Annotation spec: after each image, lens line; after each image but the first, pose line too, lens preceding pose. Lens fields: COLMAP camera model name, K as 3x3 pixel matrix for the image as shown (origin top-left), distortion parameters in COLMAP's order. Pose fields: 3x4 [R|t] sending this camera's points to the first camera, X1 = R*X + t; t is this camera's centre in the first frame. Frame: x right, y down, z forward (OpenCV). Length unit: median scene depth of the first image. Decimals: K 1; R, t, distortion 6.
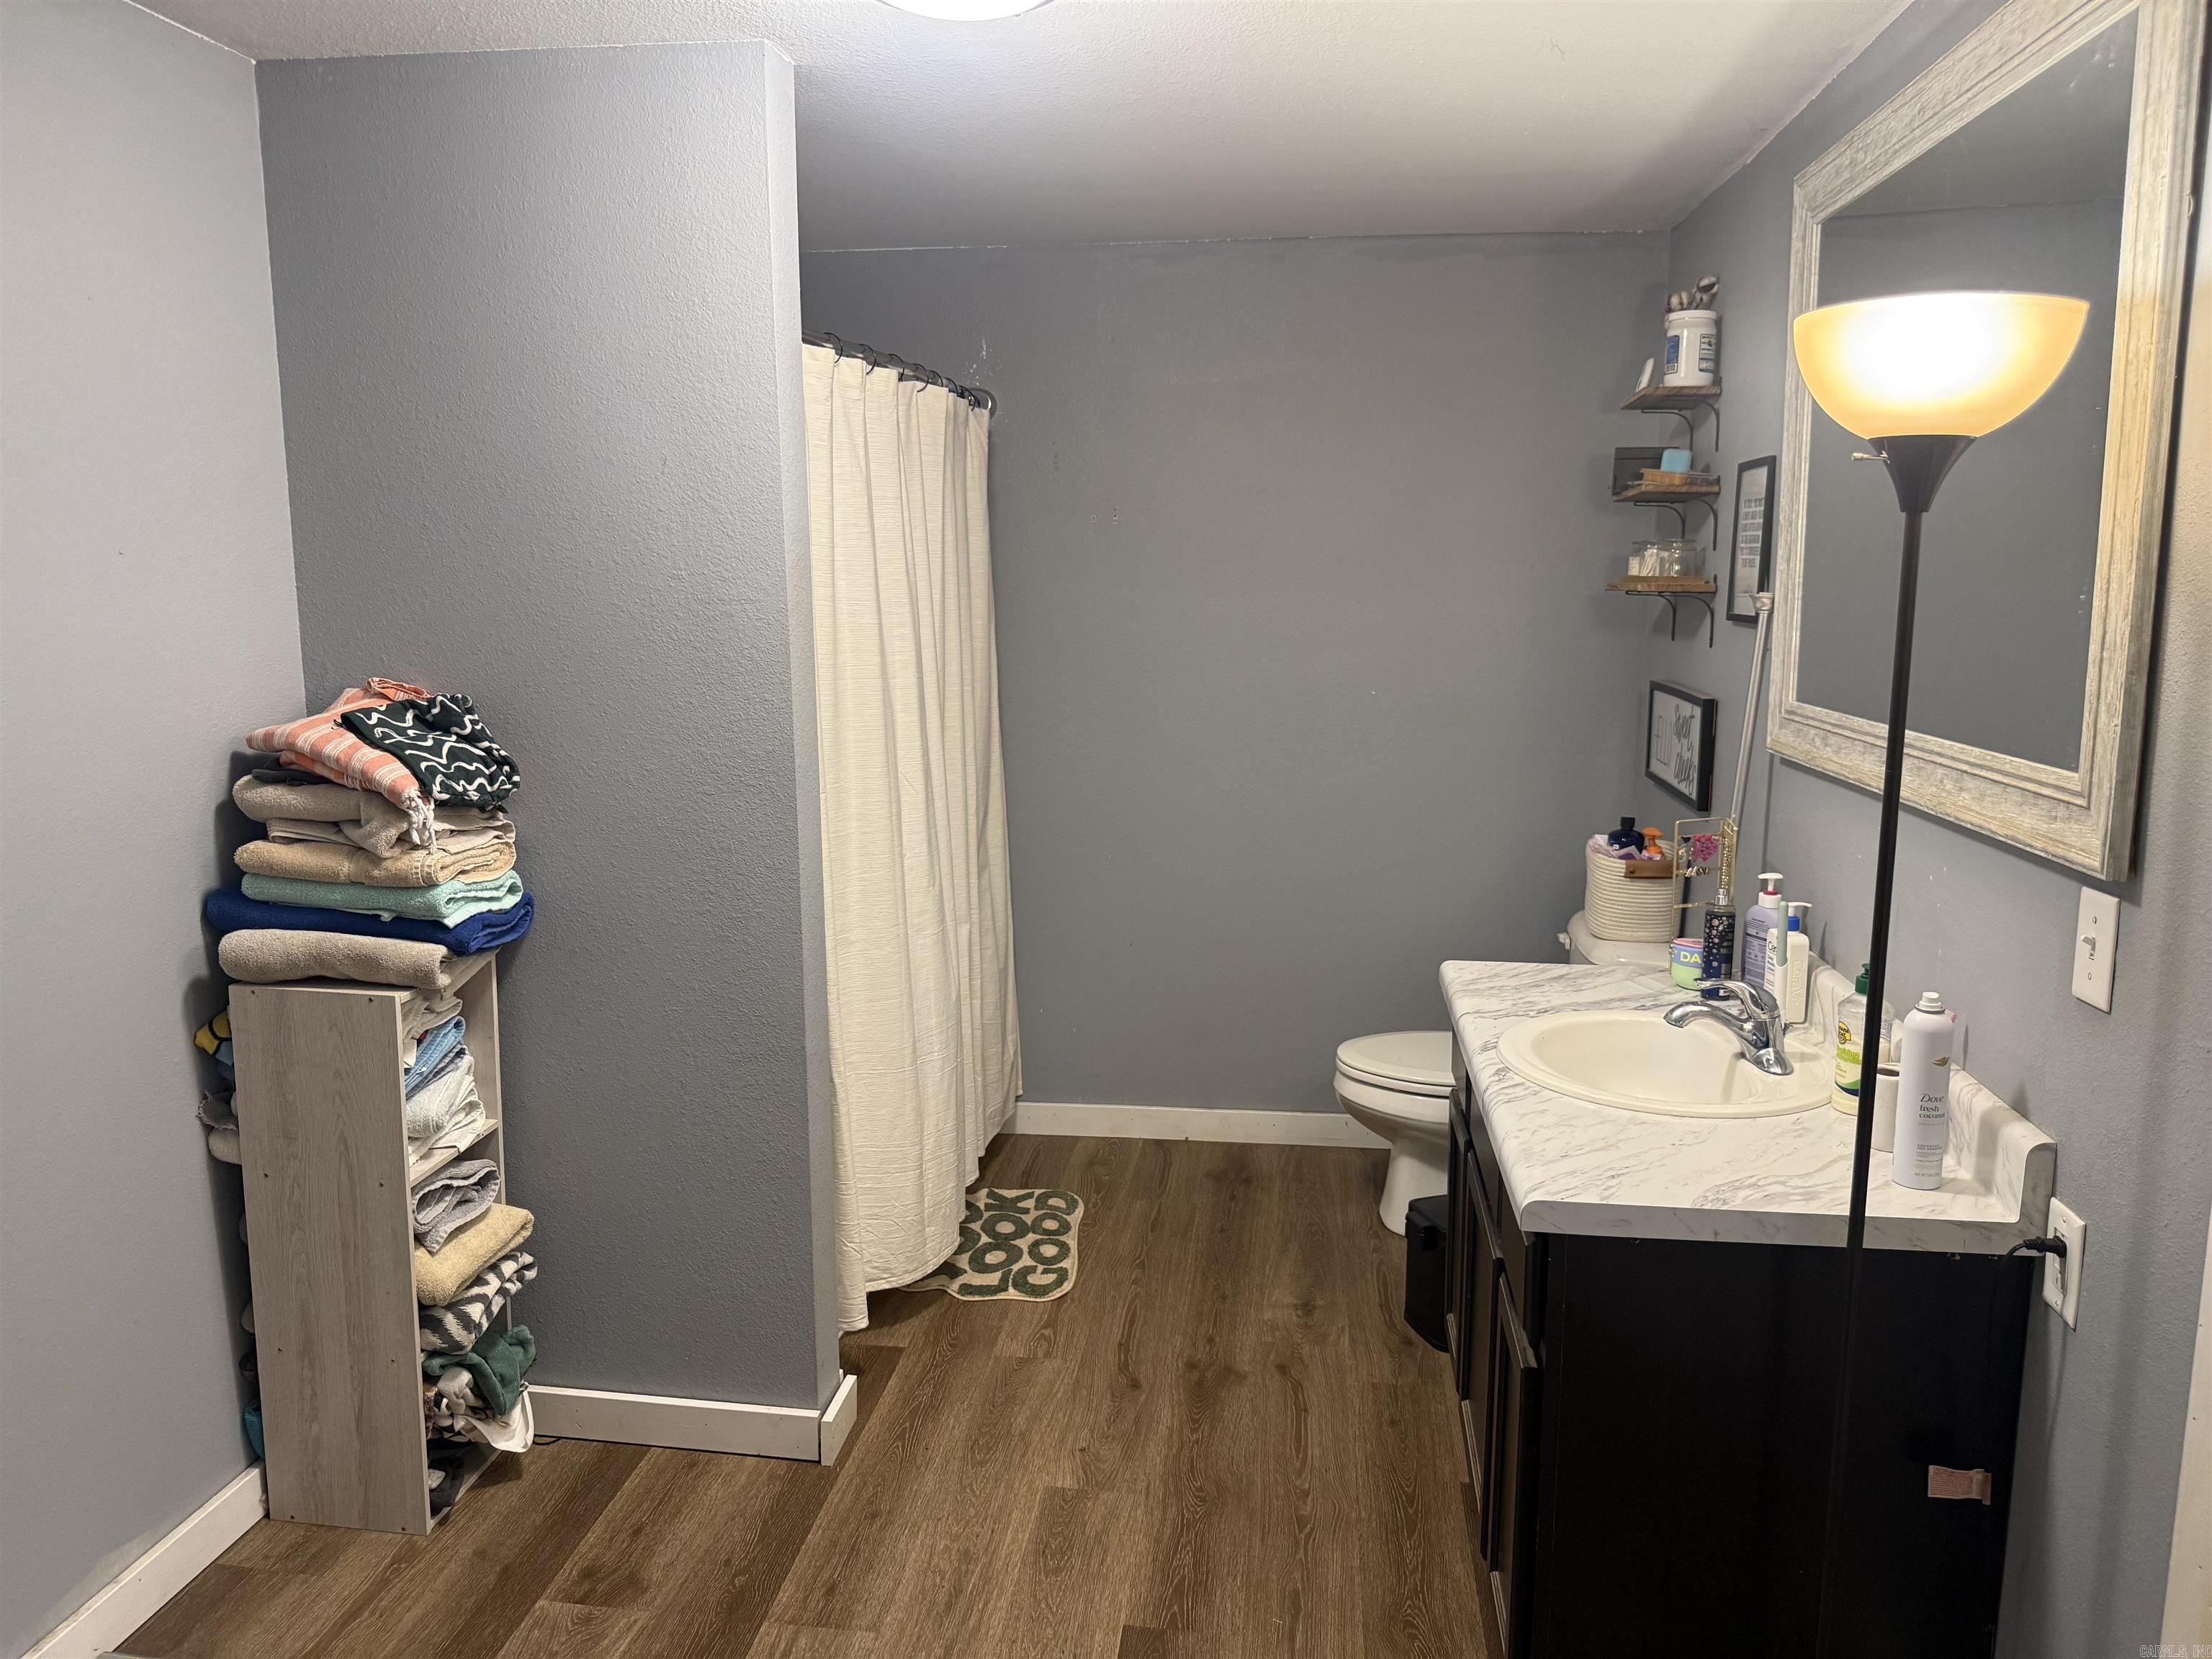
lens RADIAL K [[1565.5, 0, 1106.0], [0, 1565.5, 829.5], [0, 0, 1]] dist [-0.019428, -0.000188]
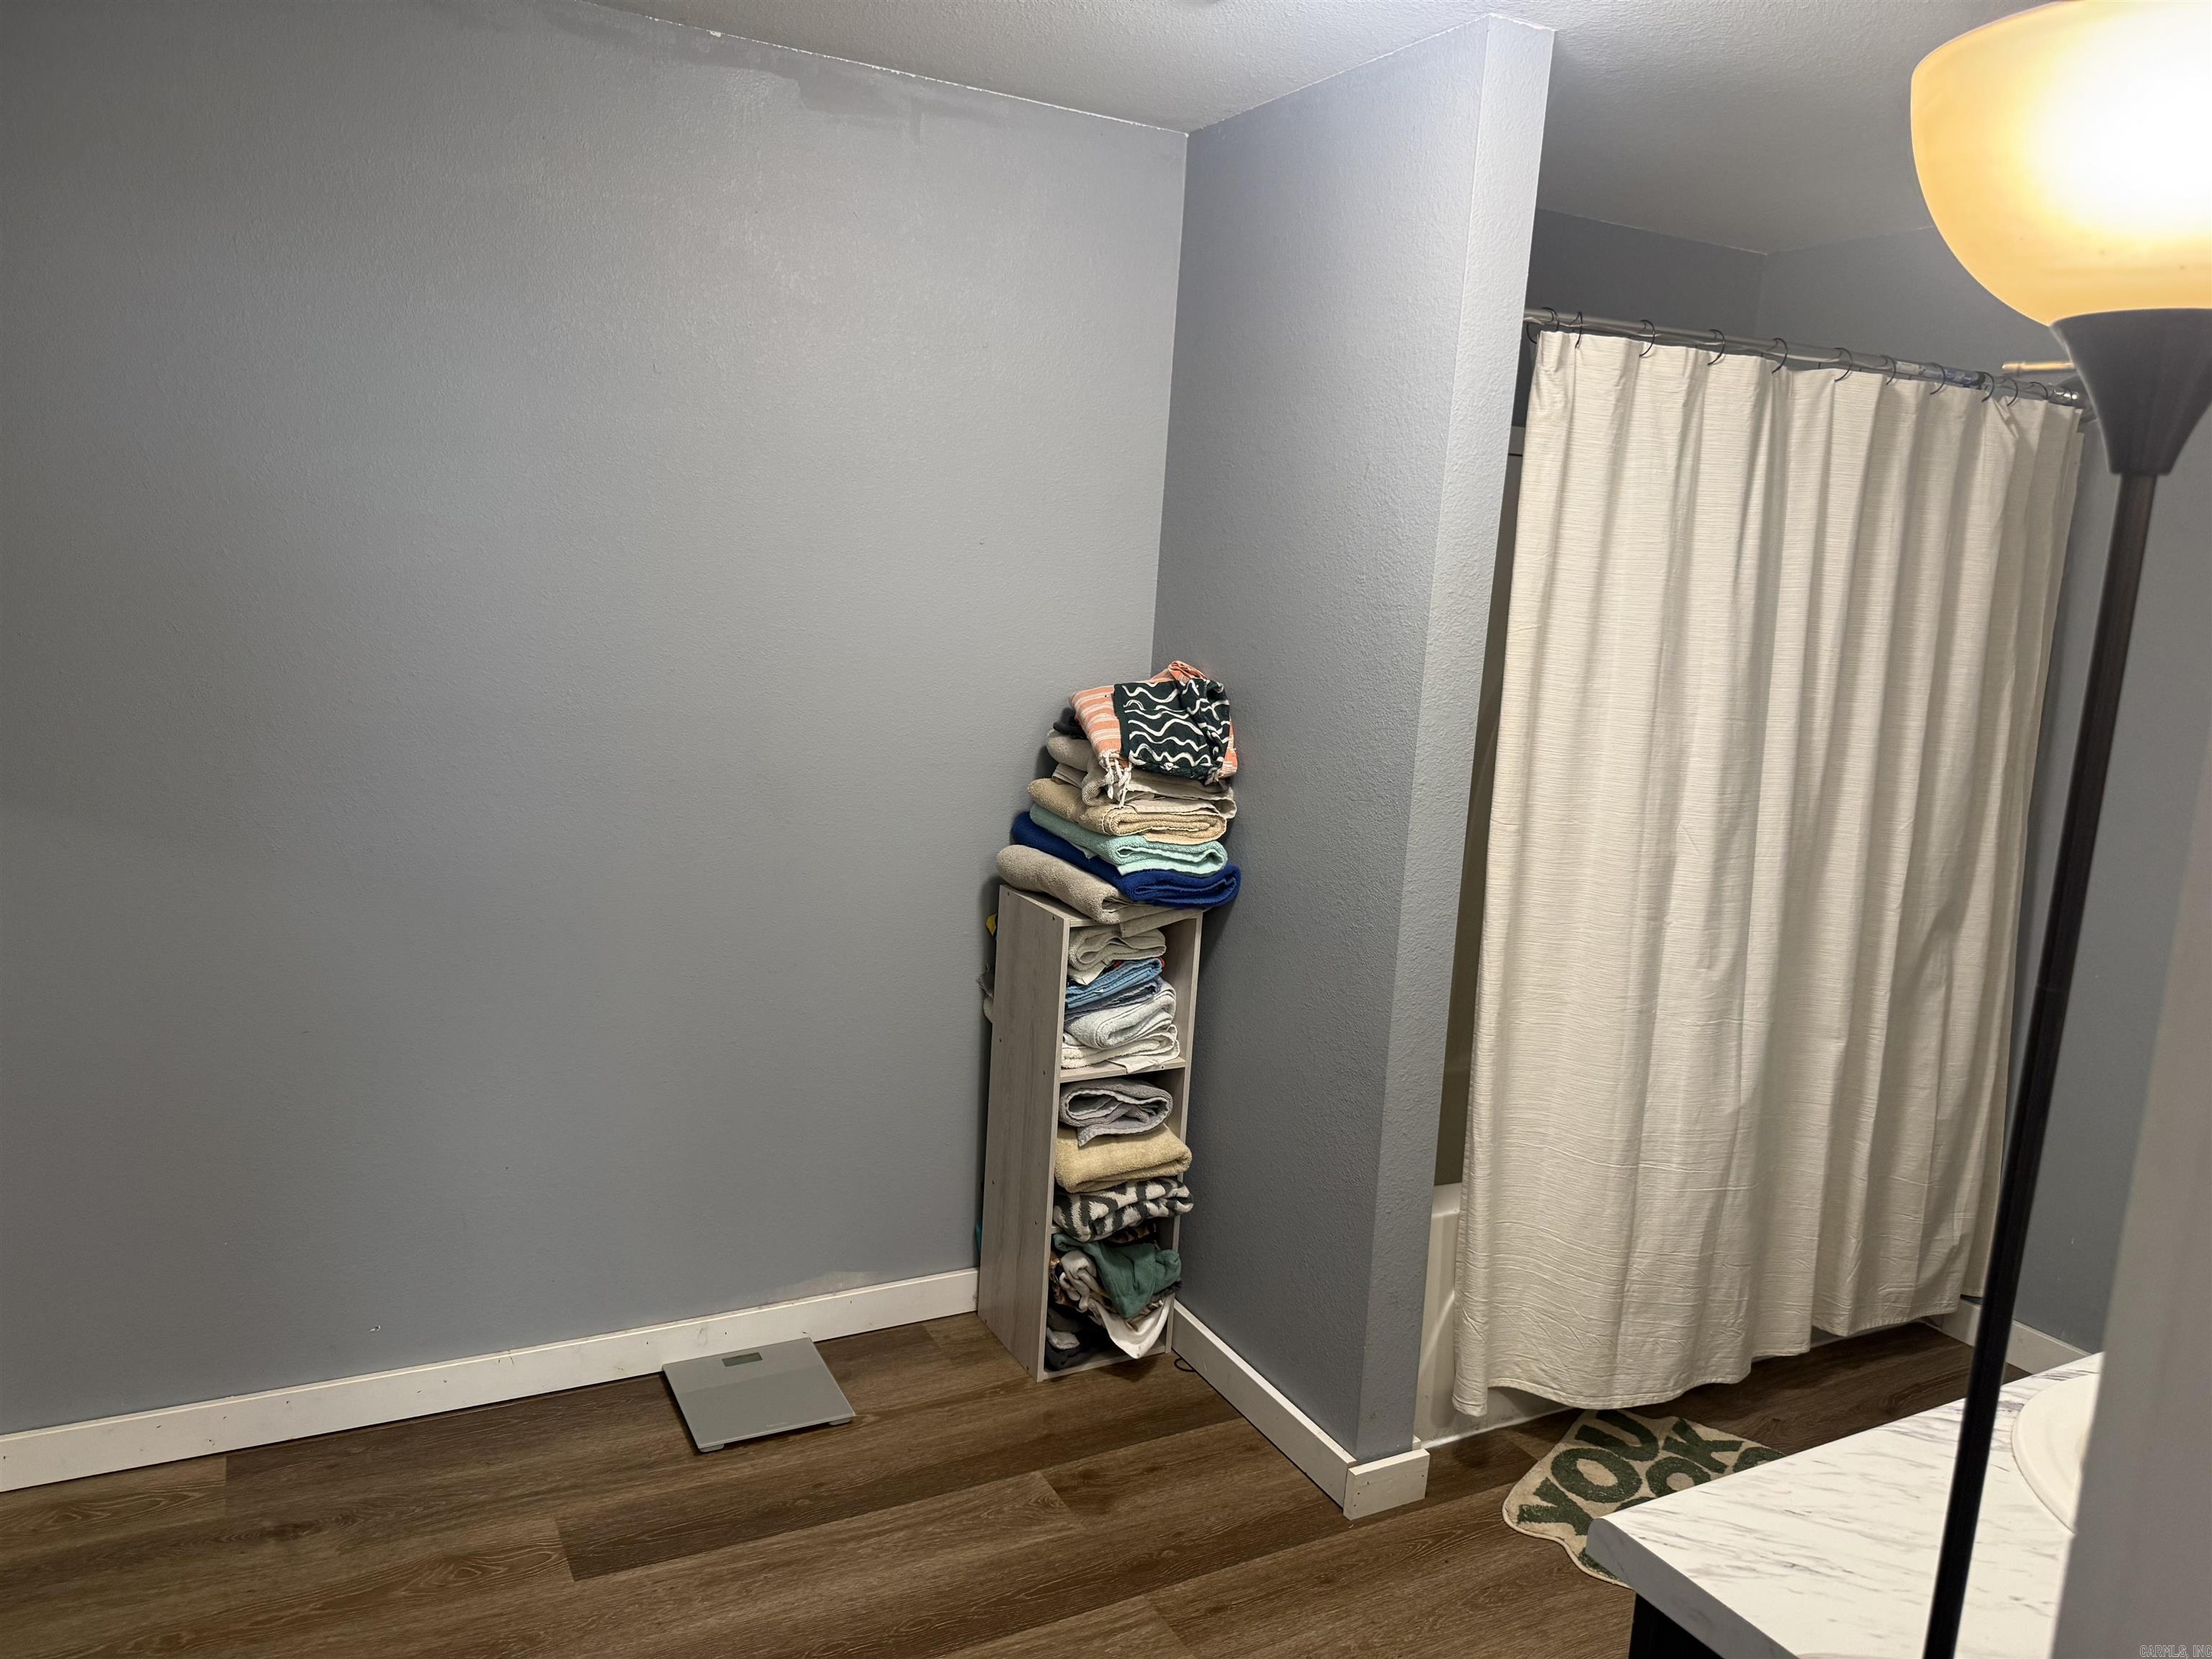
lens RADIAL K [[1593.5, 0, 1106.0], [0, 1593.5, 829.5], [0, 0, 1]] dist [0.148987, -0.301627]
pose [[0.586548, 0.175431, -0.790686, 0.486505], [-0.189167, 0.978931, 0.076869, -0.056814], [0.787513, 0.104485, 0.607376, 0.261359]]
